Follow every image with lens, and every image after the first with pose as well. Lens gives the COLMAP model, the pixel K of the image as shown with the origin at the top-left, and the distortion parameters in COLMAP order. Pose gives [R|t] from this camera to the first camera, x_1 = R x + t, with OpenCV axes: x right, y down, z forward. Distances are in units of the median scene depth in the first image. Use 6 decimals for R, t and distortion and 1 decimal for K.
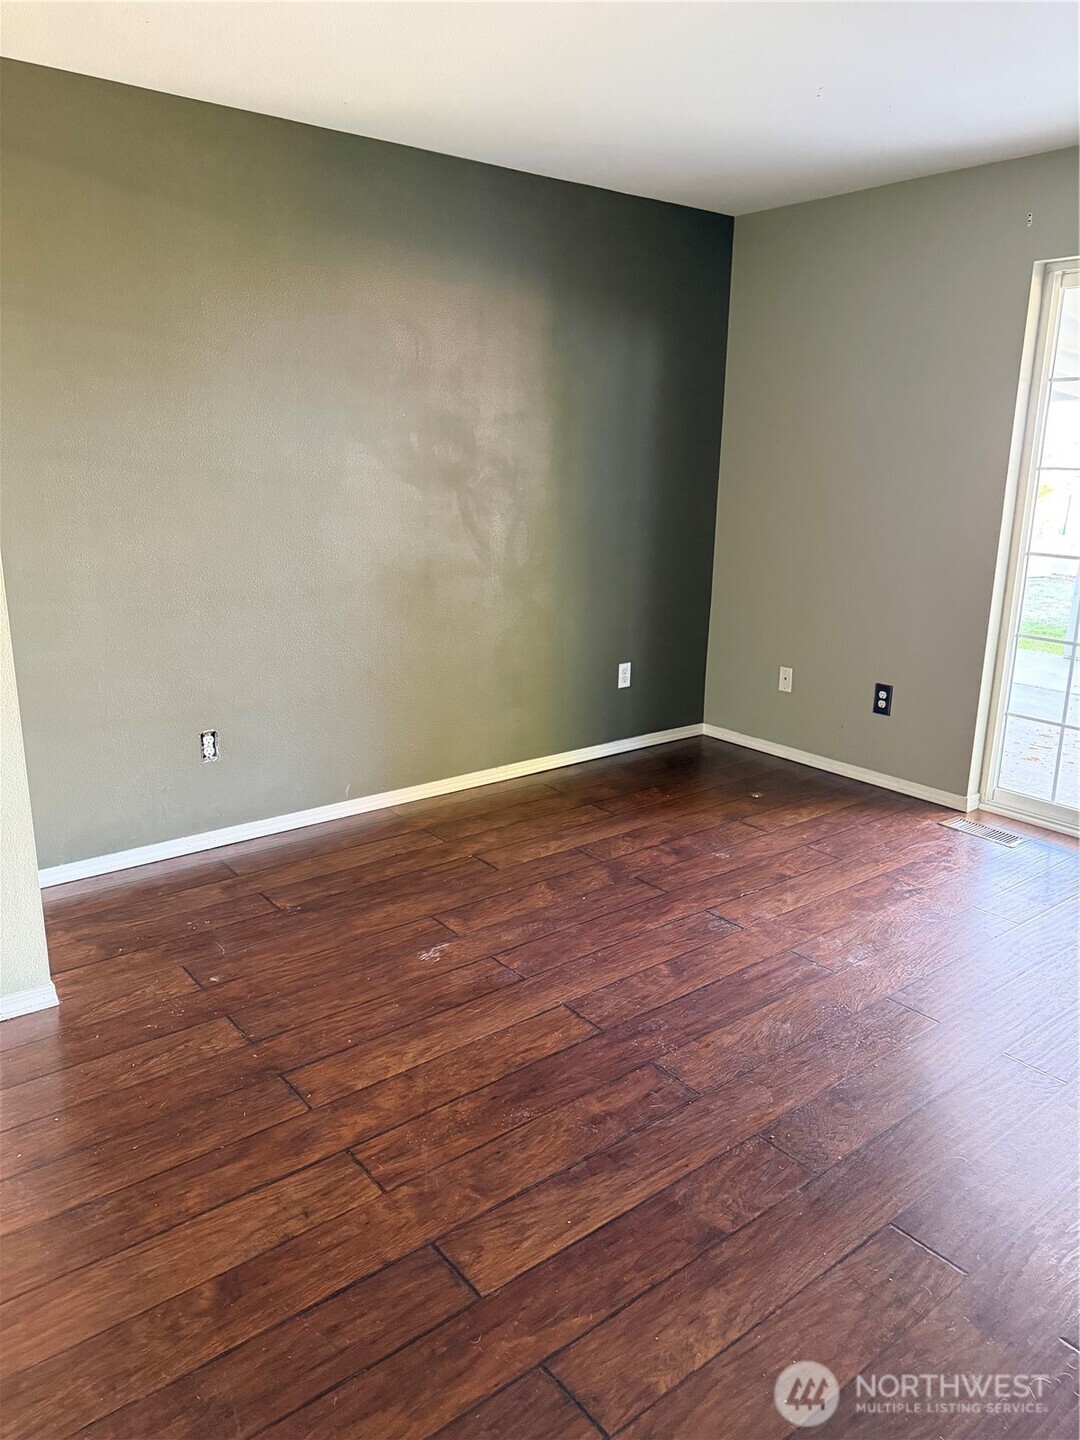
lens RADIAL K [[1021.9, 0, 537.0], [0, 1021.9, 724.9], [0, 0, 1]] dist [0.036574, -0.040063]
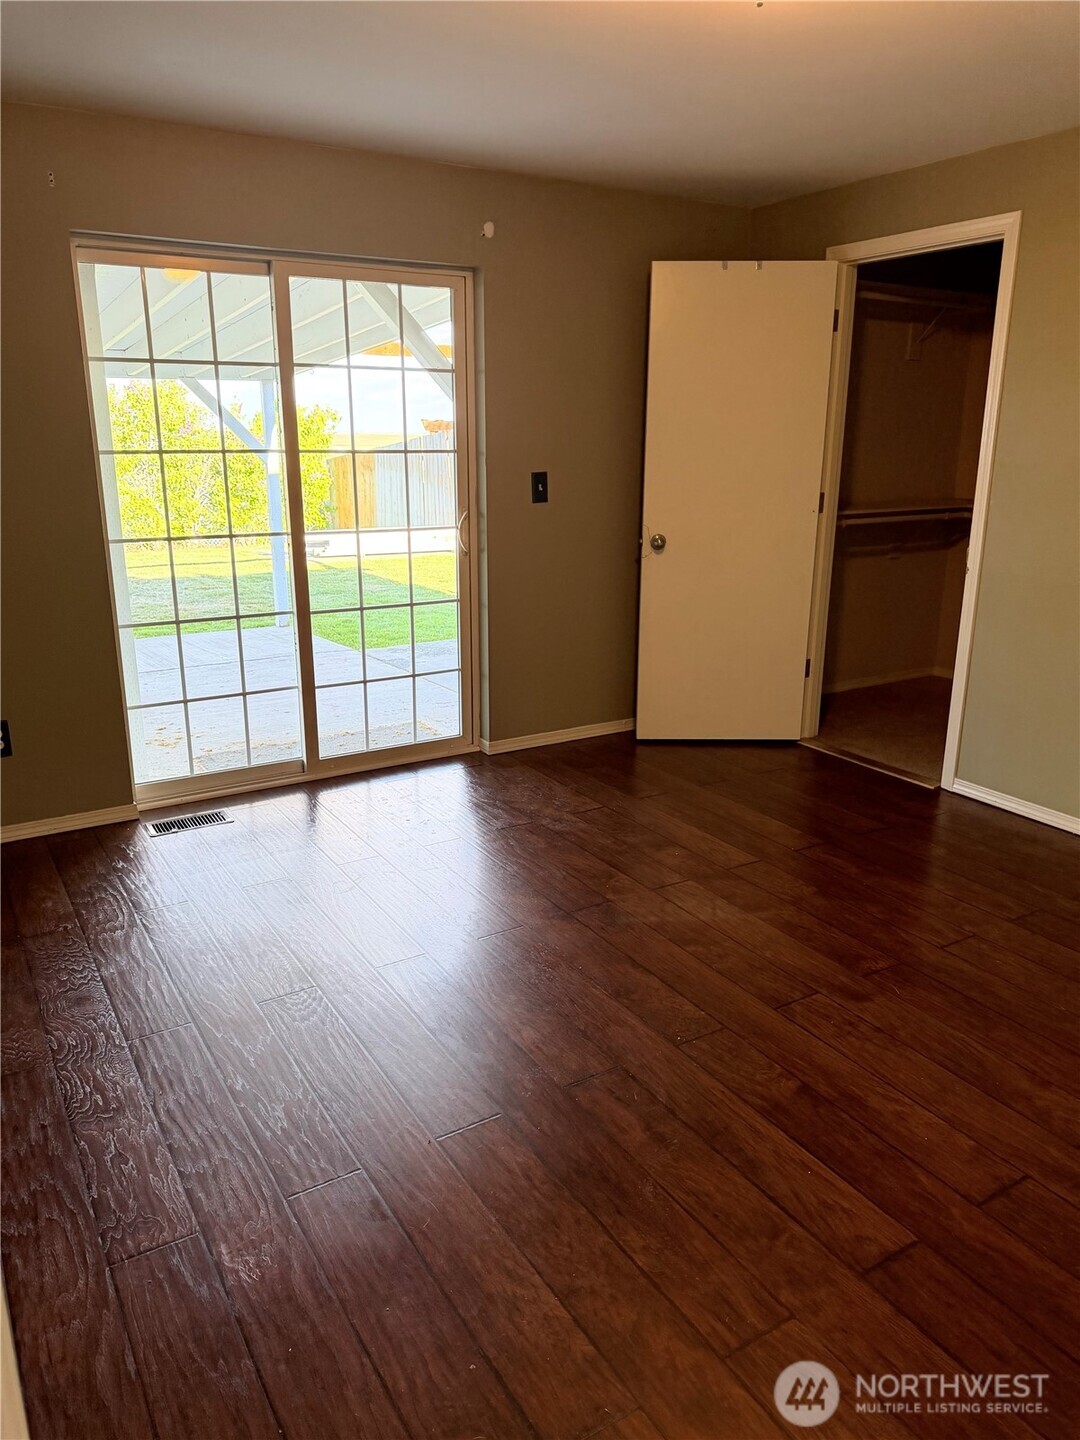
lens RADIAL K [[1021.9, 0, 535.4], [0, 1021.9, 712.8], [0, 0, 1]] dist [0.036574, -0.040063]
pose [[0.121963, -0.280074, 0.952199, -0.864245], [0.259815, 0.934918, 0.241713, -0.291737], [-0.957925, 0.217916, 0.186793, 0.935106]]
